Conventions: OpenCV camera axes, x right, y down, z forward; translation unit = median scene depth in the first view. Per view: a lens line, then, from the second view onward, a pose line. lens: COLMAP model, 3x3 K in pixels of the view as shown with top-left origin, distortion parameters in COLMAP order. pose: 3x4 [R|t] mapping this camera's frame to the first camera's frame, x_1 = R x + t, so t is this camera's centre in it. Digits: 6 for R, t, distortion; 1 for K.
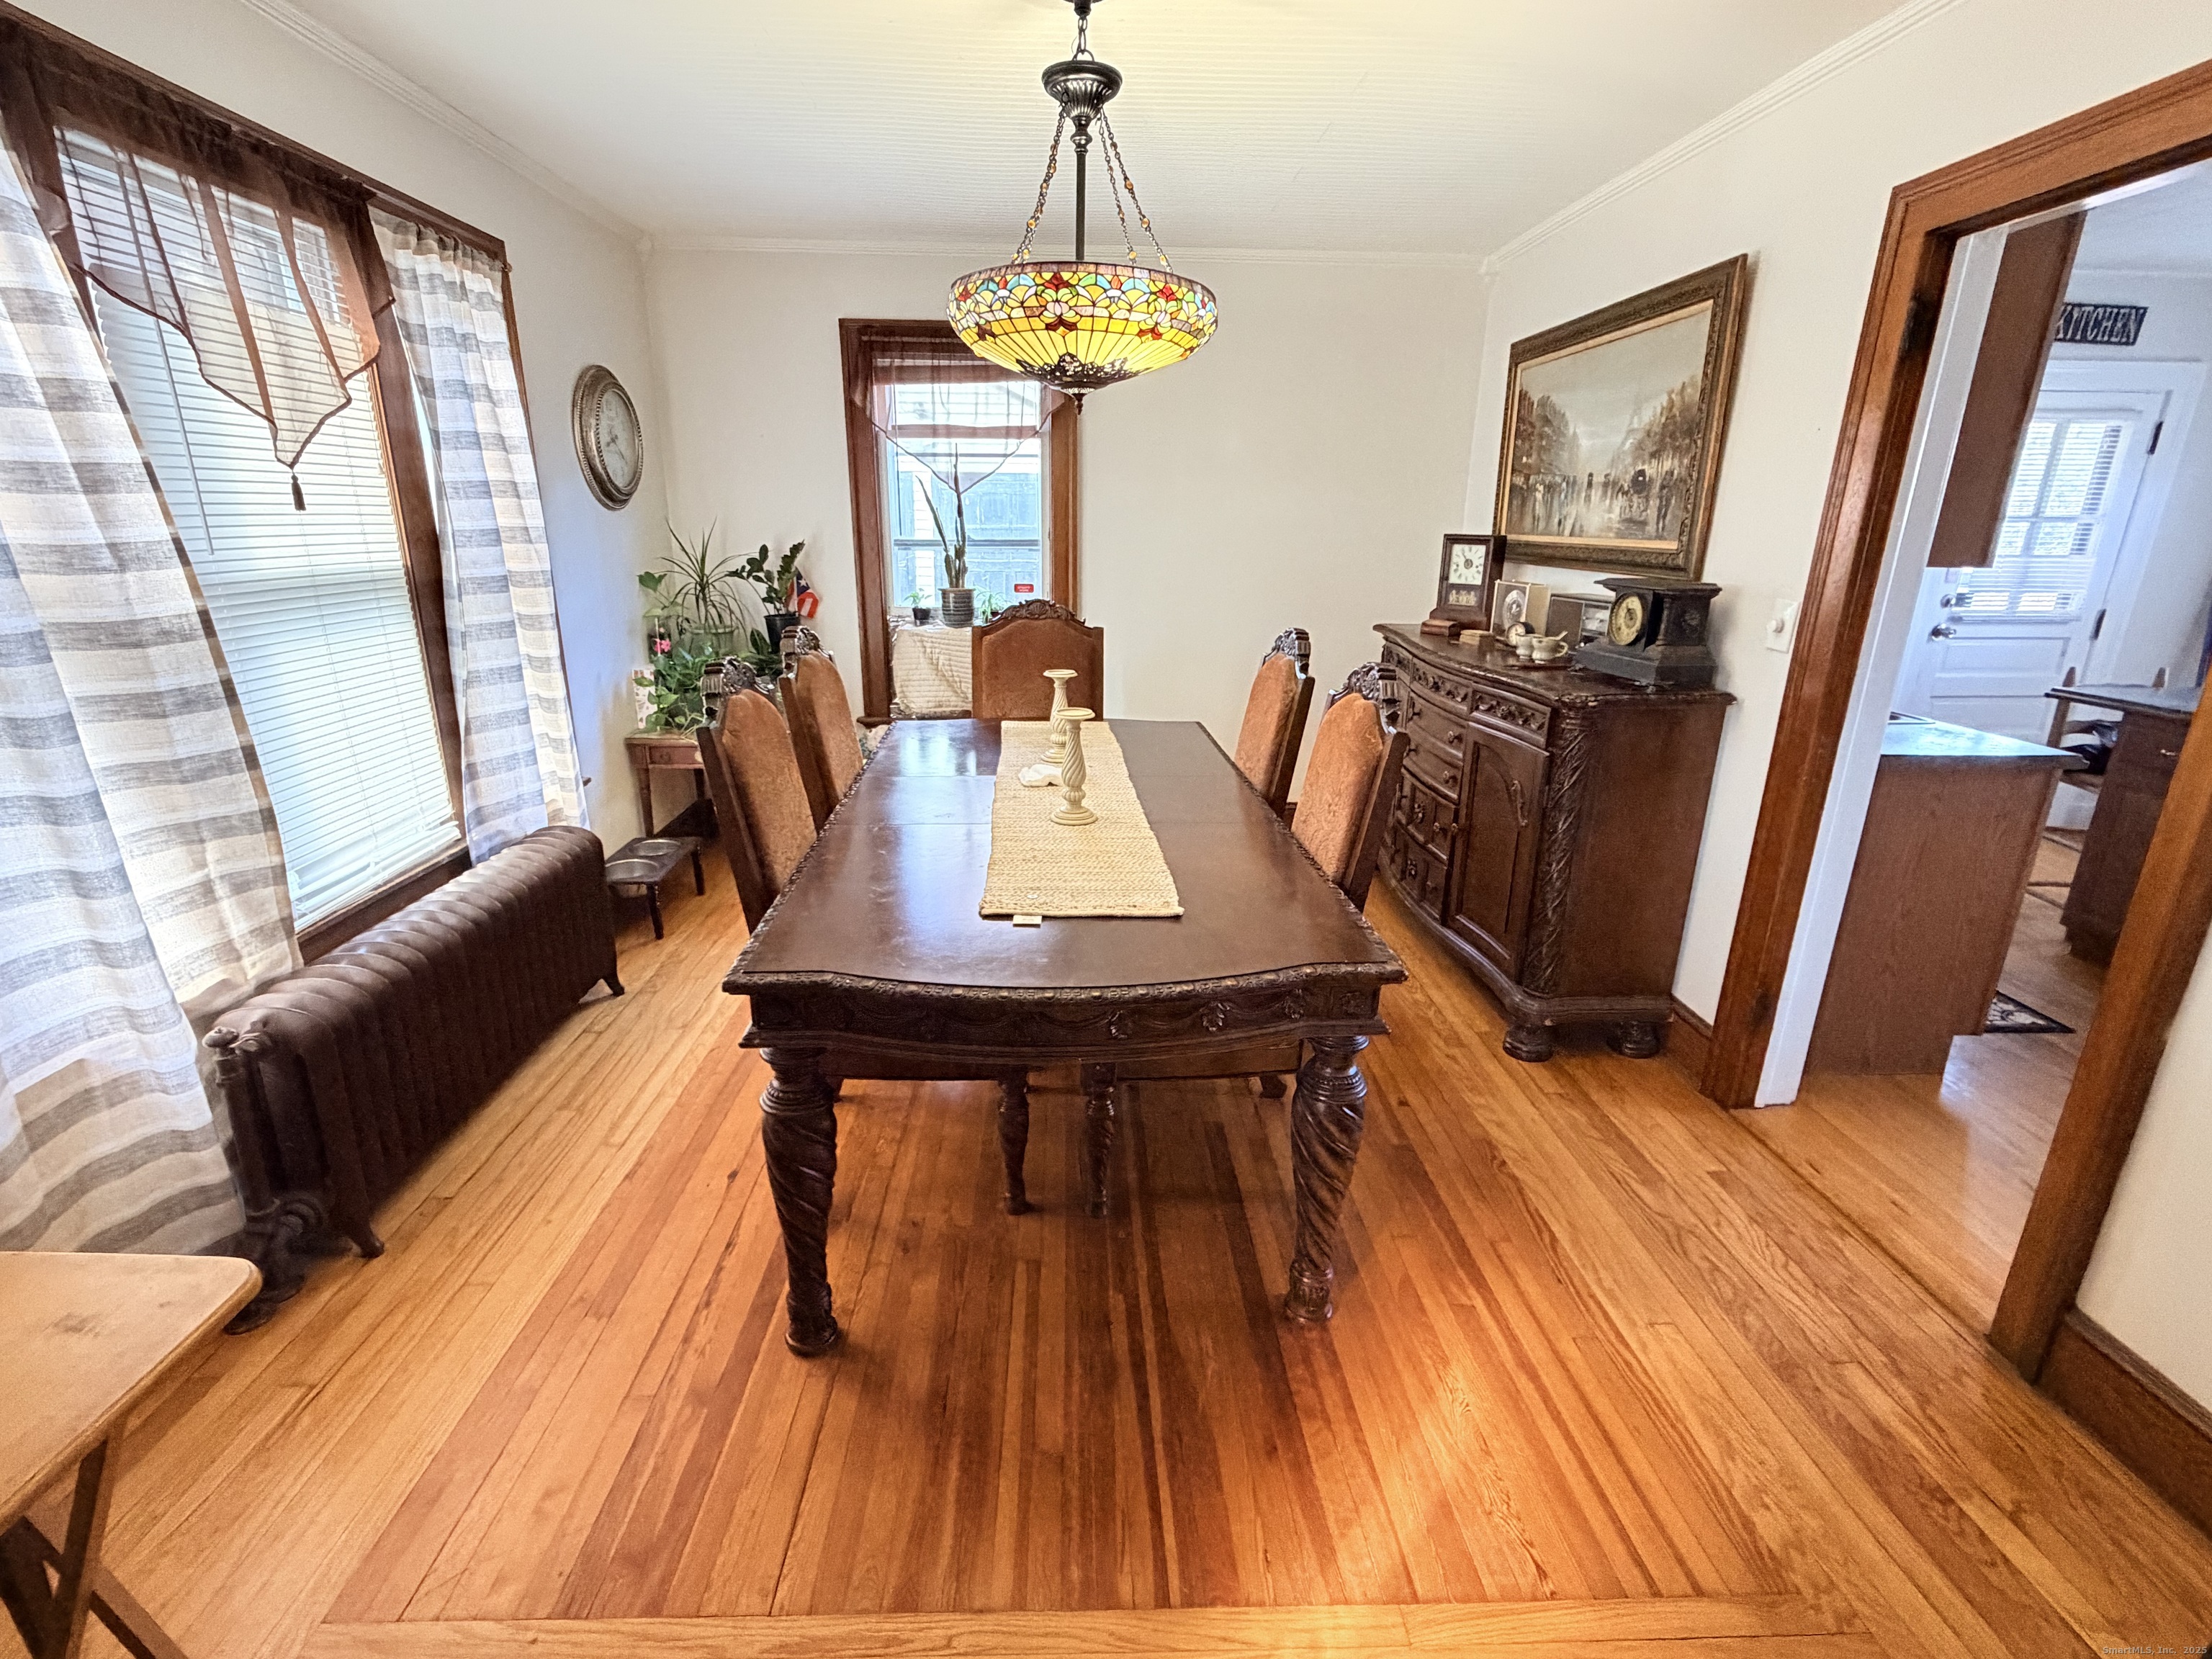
lens RADIAL K [[1007.7, 0, 1104.9], [0, 1007.7, 831.3], [0, 0, 1]] dist [-0.001441, 0.000100]
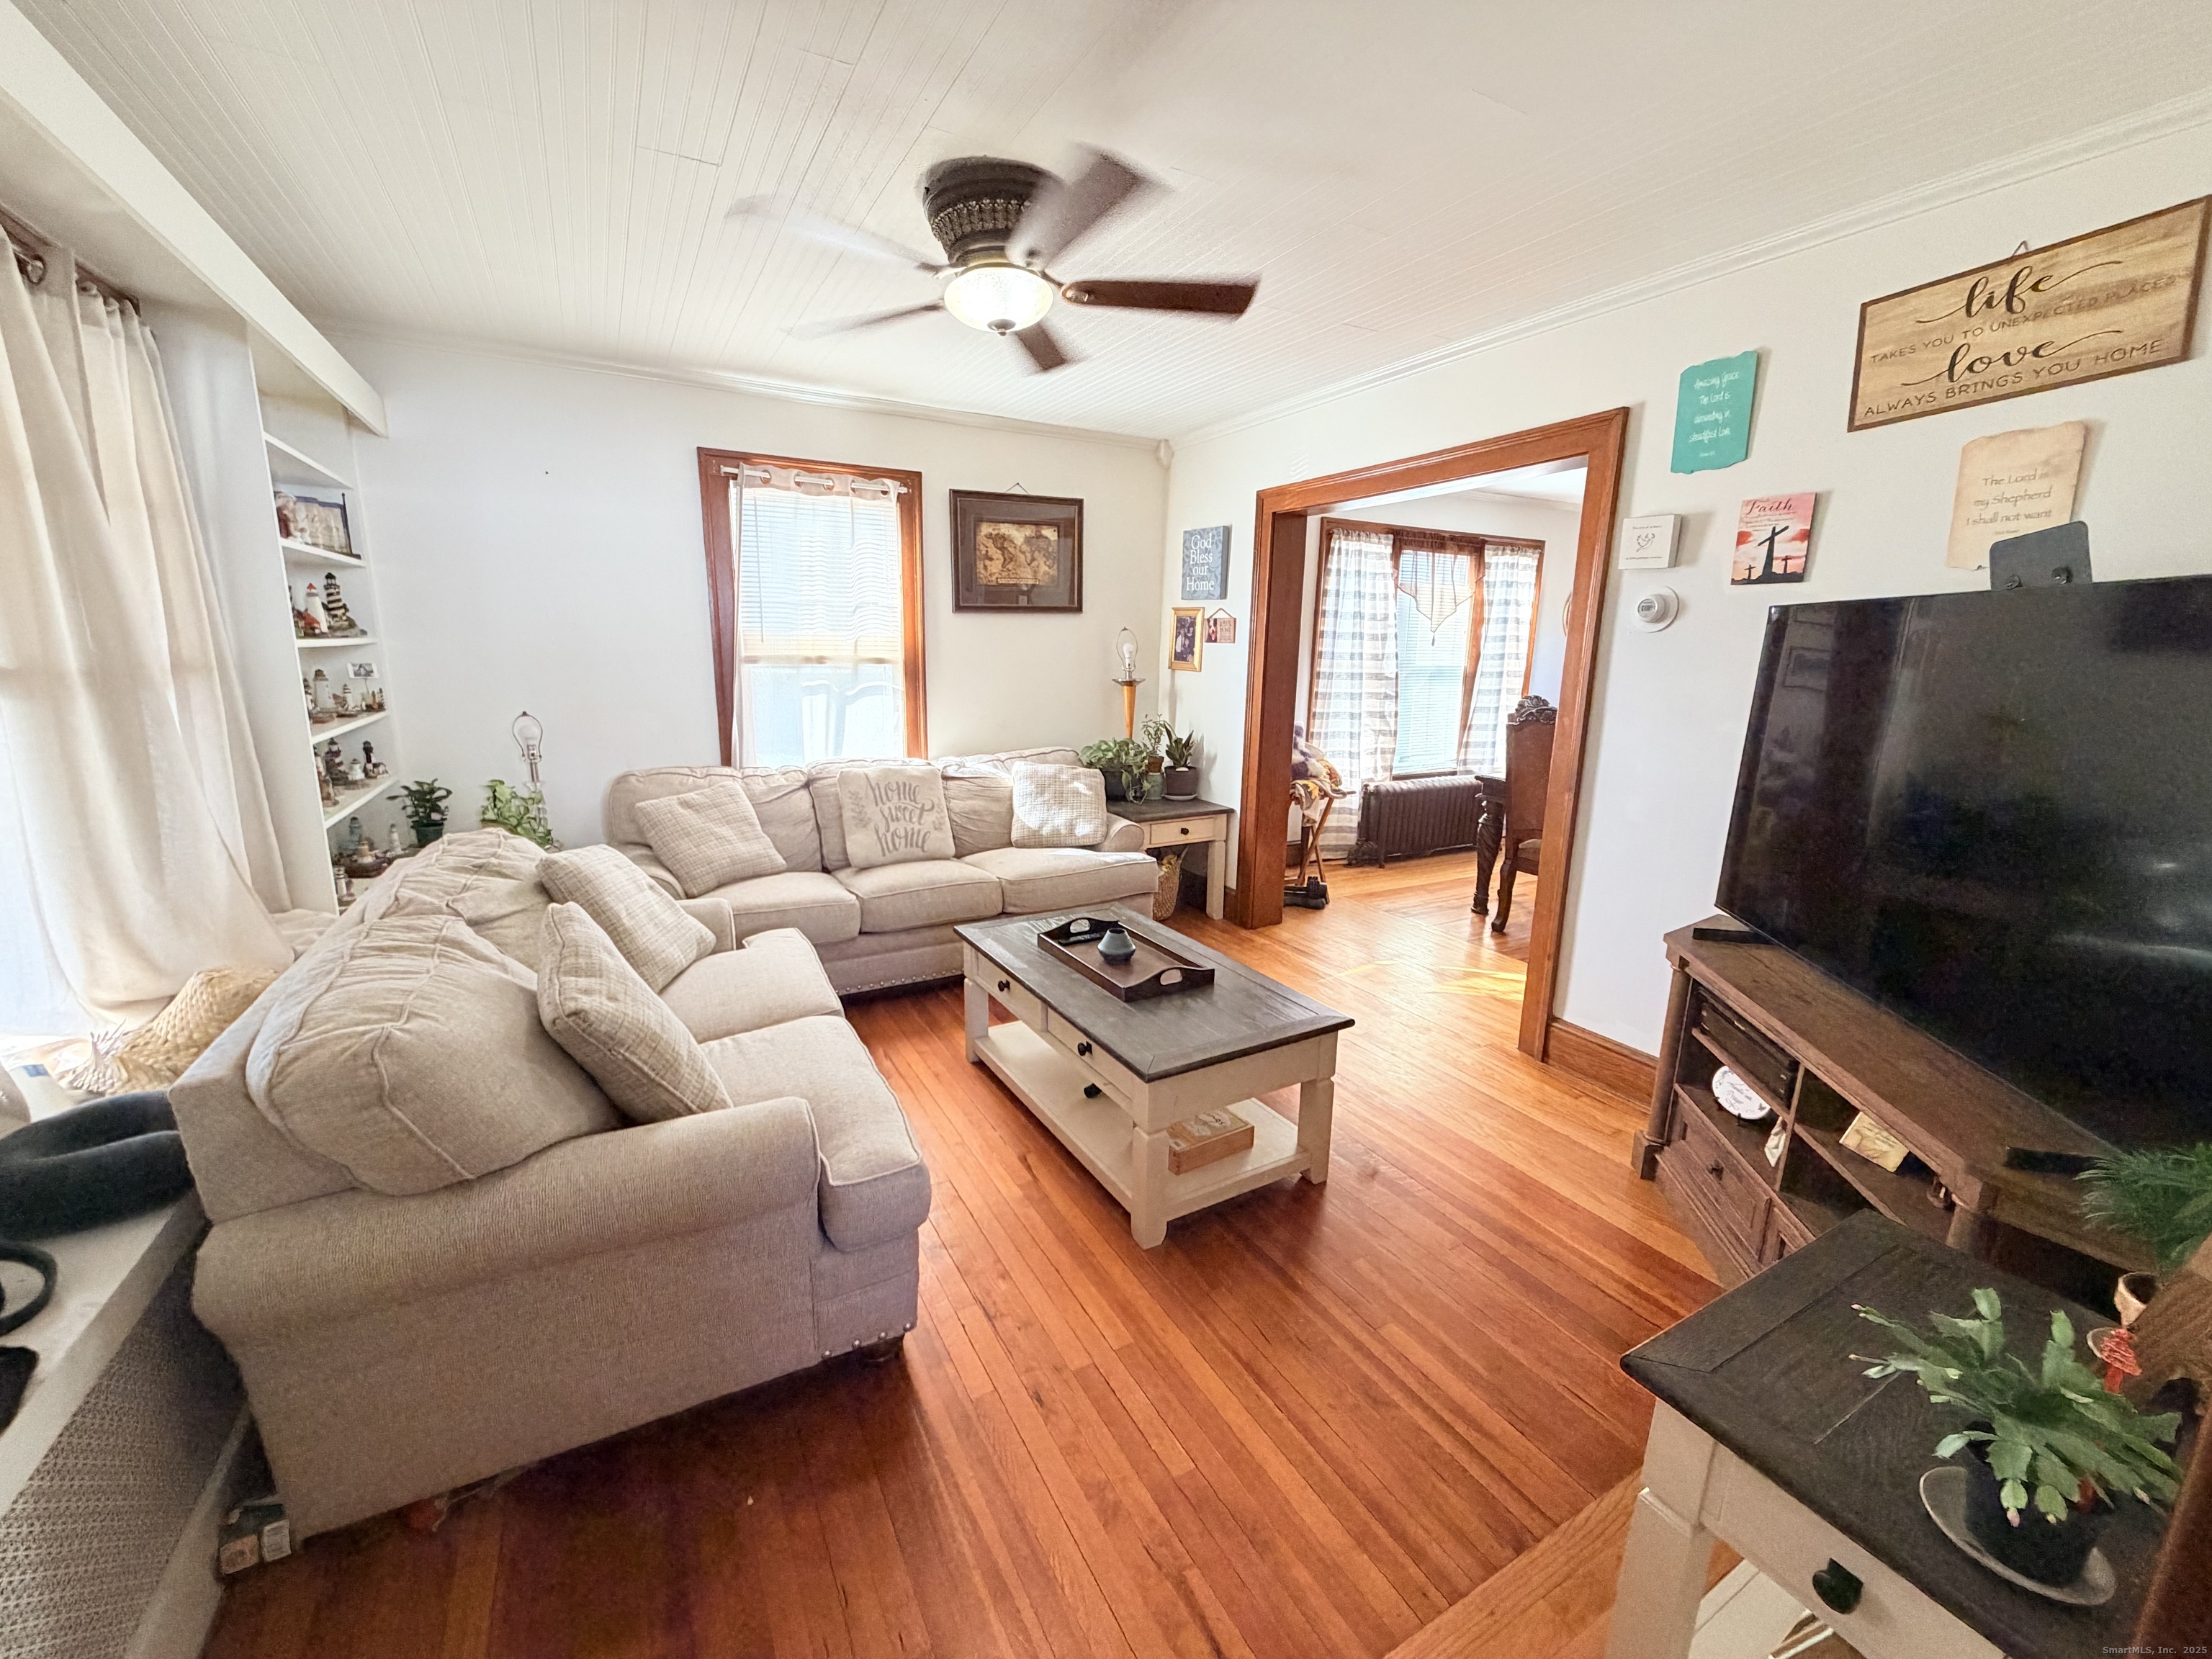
lens RADIAL K [[879.4, 0, 1096.3], [0, 879.4, 824.0], [0, 0, 1]] dist [-0.000798, 0.000105]
pose [[0.452957, 0.172059, -0.874772, 0.973786], [-0.275356, 0.960227, 0.046288, 0.301219], [0.847944, 0.219907, 0.482319, -0.873395]]
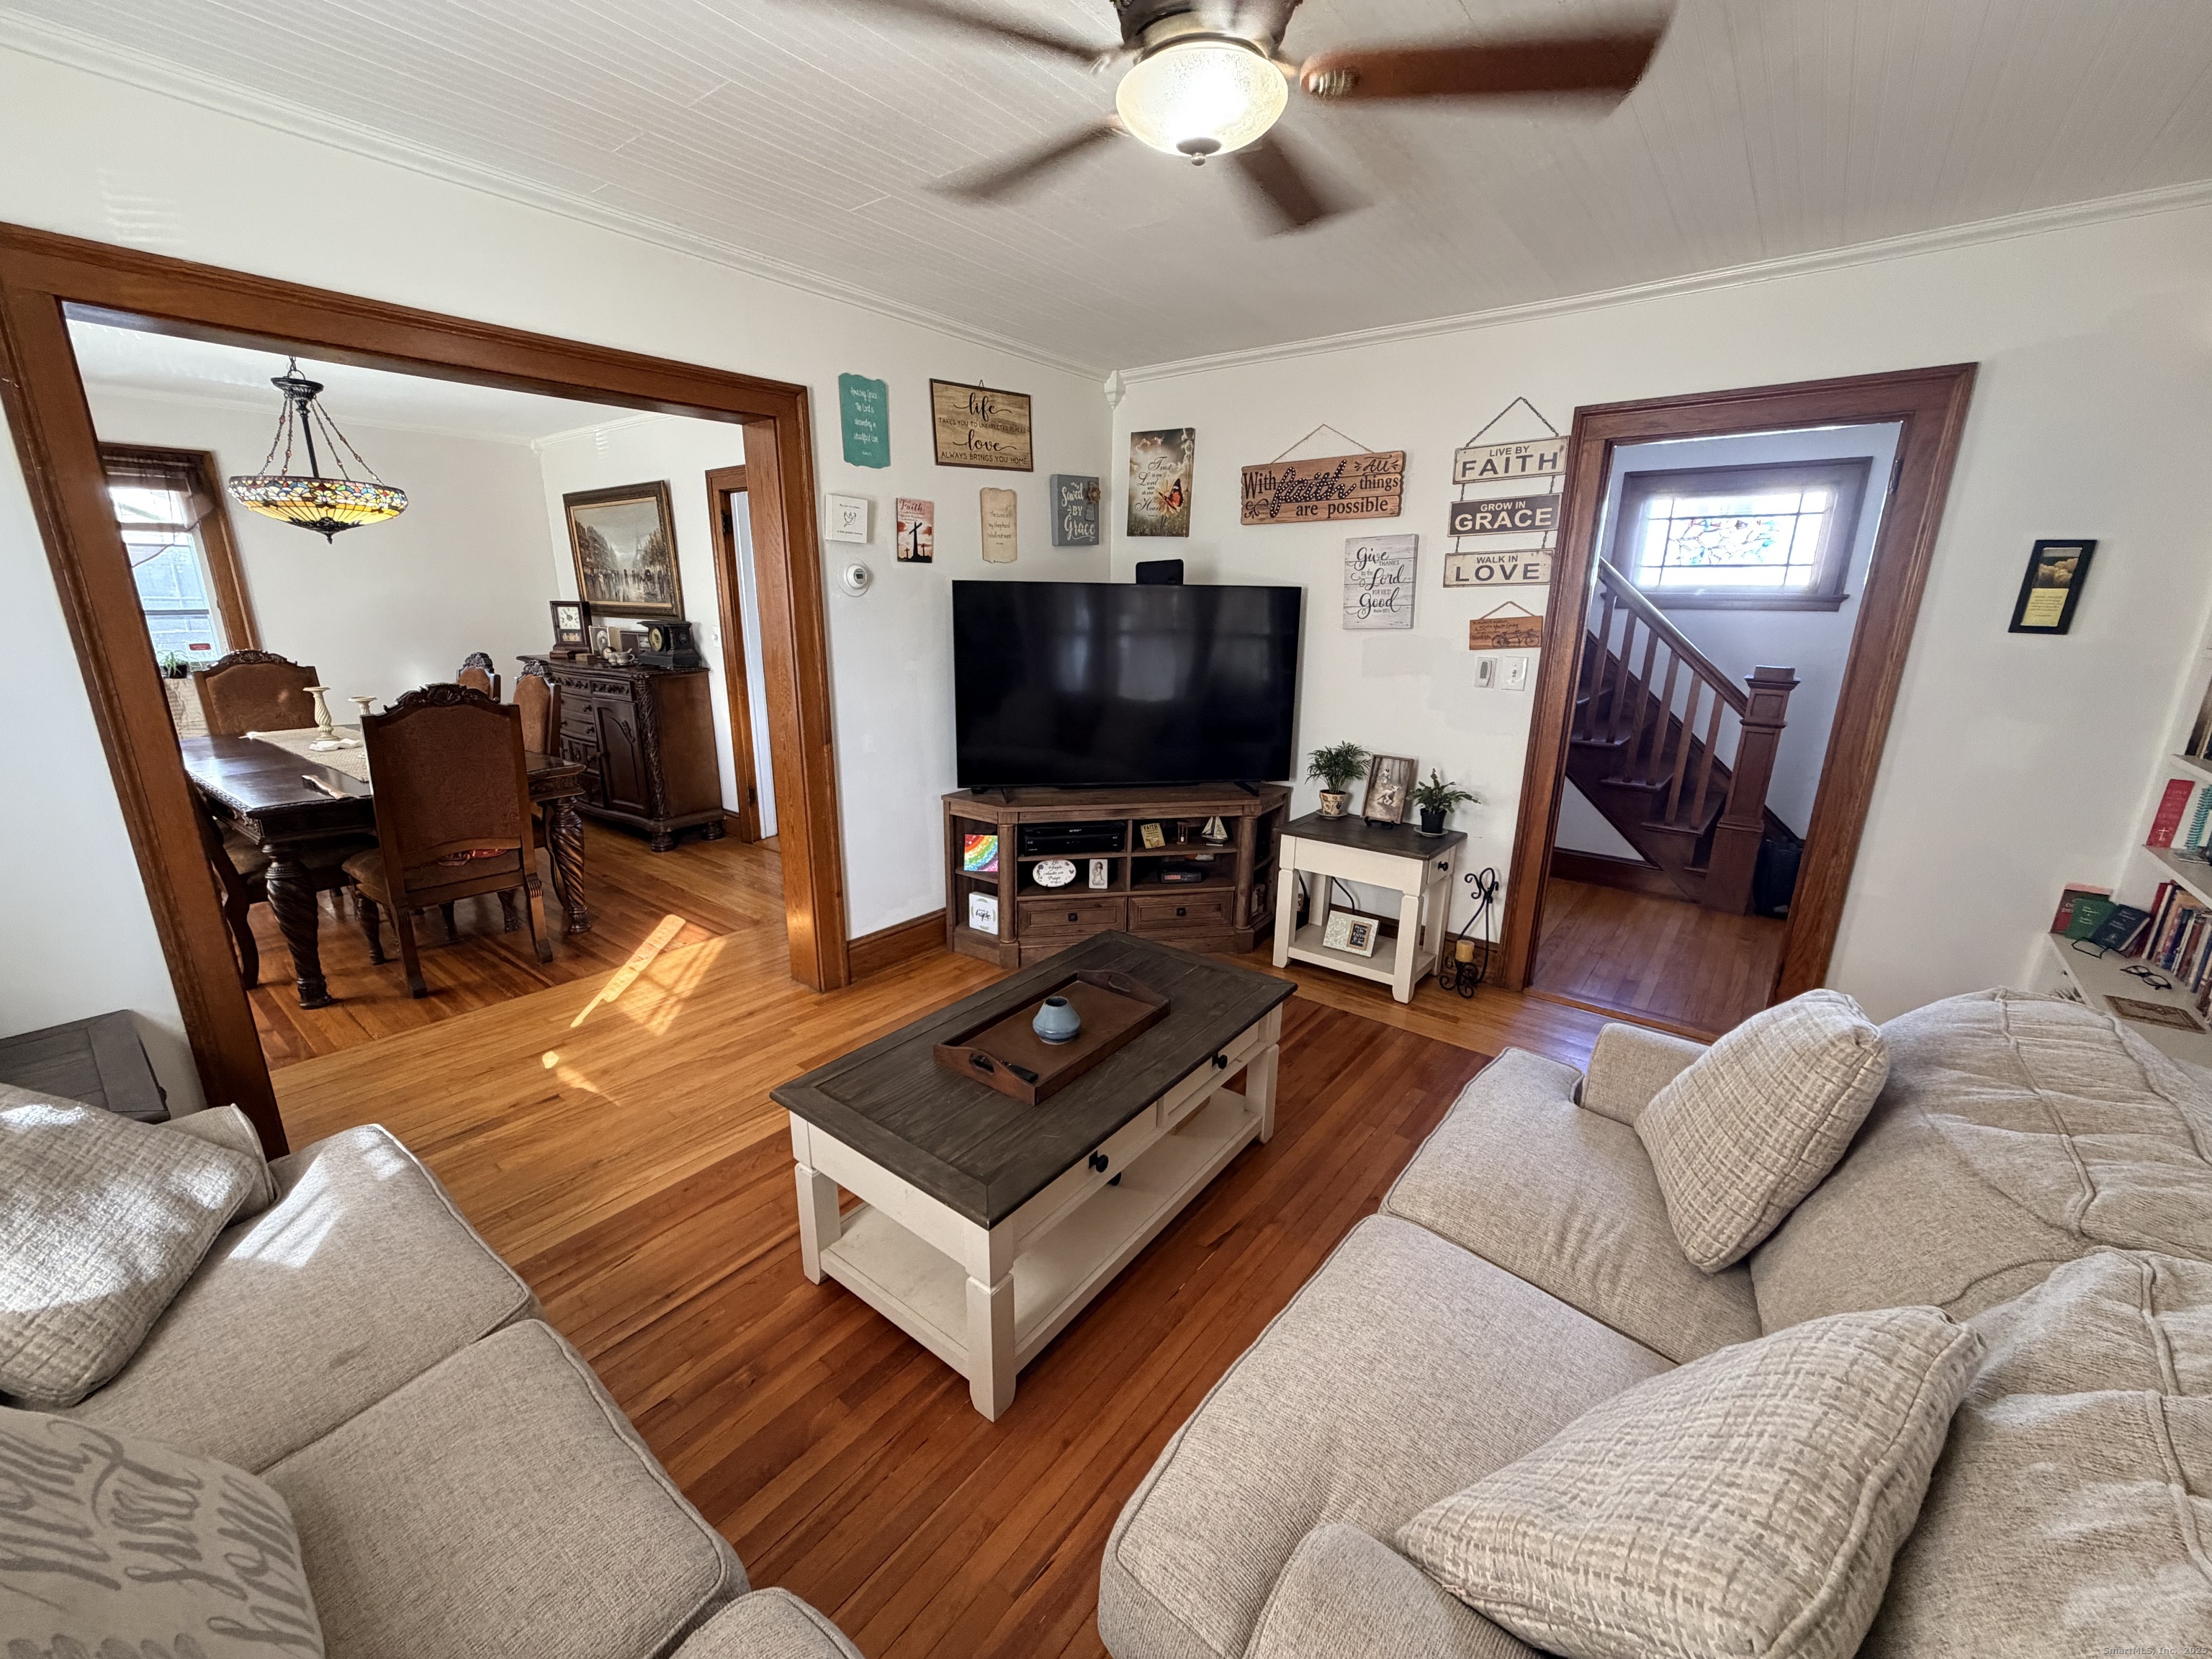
lens RADIAL K [[879.4, 0, 1098.1], [0, 879.4, 833.0], [0, 0, 1]] dist [-0.000798, 0.000105]
pose [[0.649657, -0.206341, 0.731689, -0.332580], [0.224367, 0.971630, 0.074793, 0.265357], [-0.726364, 0.115578, 0.677523, -0.921764]]
